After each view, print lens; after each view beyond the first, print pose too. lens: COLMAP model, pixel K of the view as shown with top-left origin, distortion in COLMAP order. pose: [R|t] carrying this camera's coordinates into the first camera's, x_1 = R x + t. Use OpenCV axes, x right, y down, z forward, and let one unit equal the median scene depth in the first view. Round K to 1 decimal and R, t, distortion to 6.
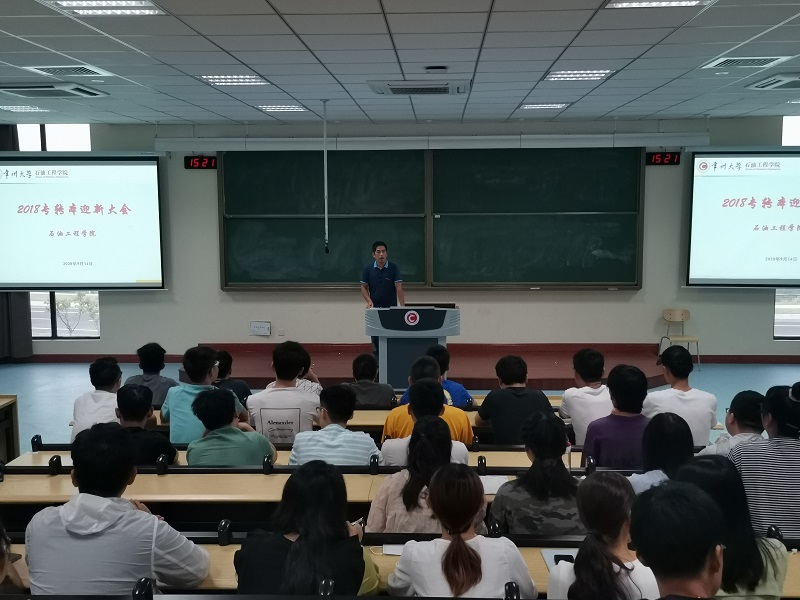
lens RADIAL K [[876.7, 0, 408.8], [0, 876.7, 315.0], [0, 0, 1]] dist [0.051053, 0.000000]
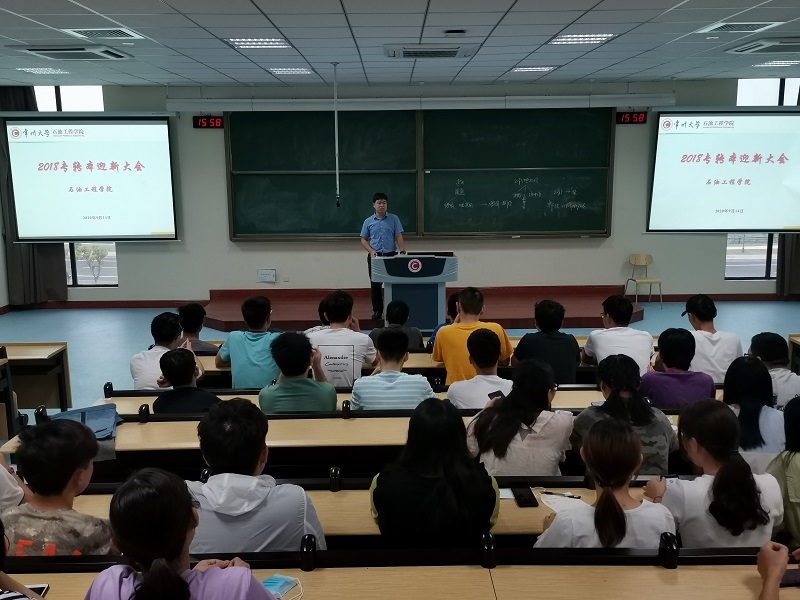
lens RADIAL K [[776.7, 0, 406.9], [0, 776.7, 305.5], [0, 0, 1]] dist [0.045392, 0.000000]
pose [[0.998750, -0.012950, 0.048287, -0.043716], [0.010080, 0.998195, 0.059208, -0.003404], [-0.048967, -0.058648, 0.997077, 0.022127]]
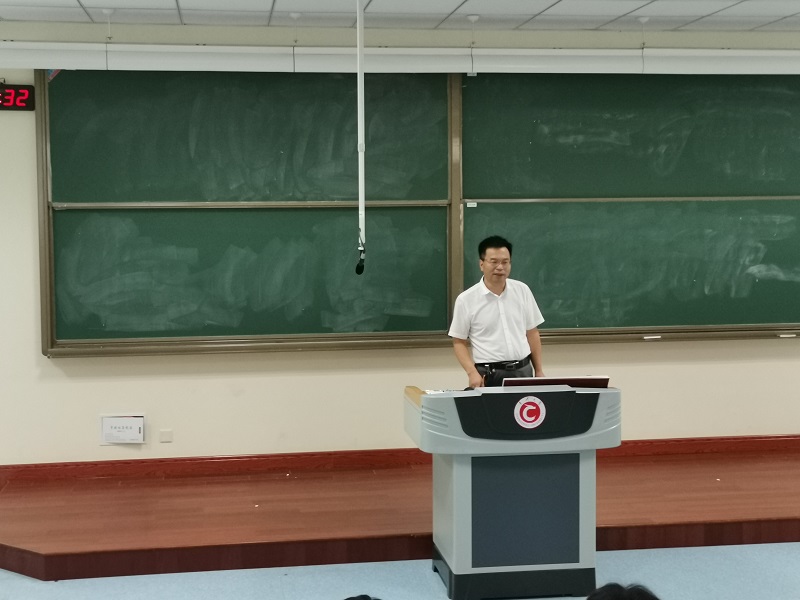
lens RADIAL K [[1190.4, 0, 401.6], [0, 1190.4, 291.8], [0, 0, 1]] dist [0.073219, 0.000000]
pose [[0.983522, -0.015238, 0.180148, -0.142059], [0.026067, 0.997982, -0.057899, -0.020430], [-0.178902, 0.061640, 0.981934, 0.317517]]
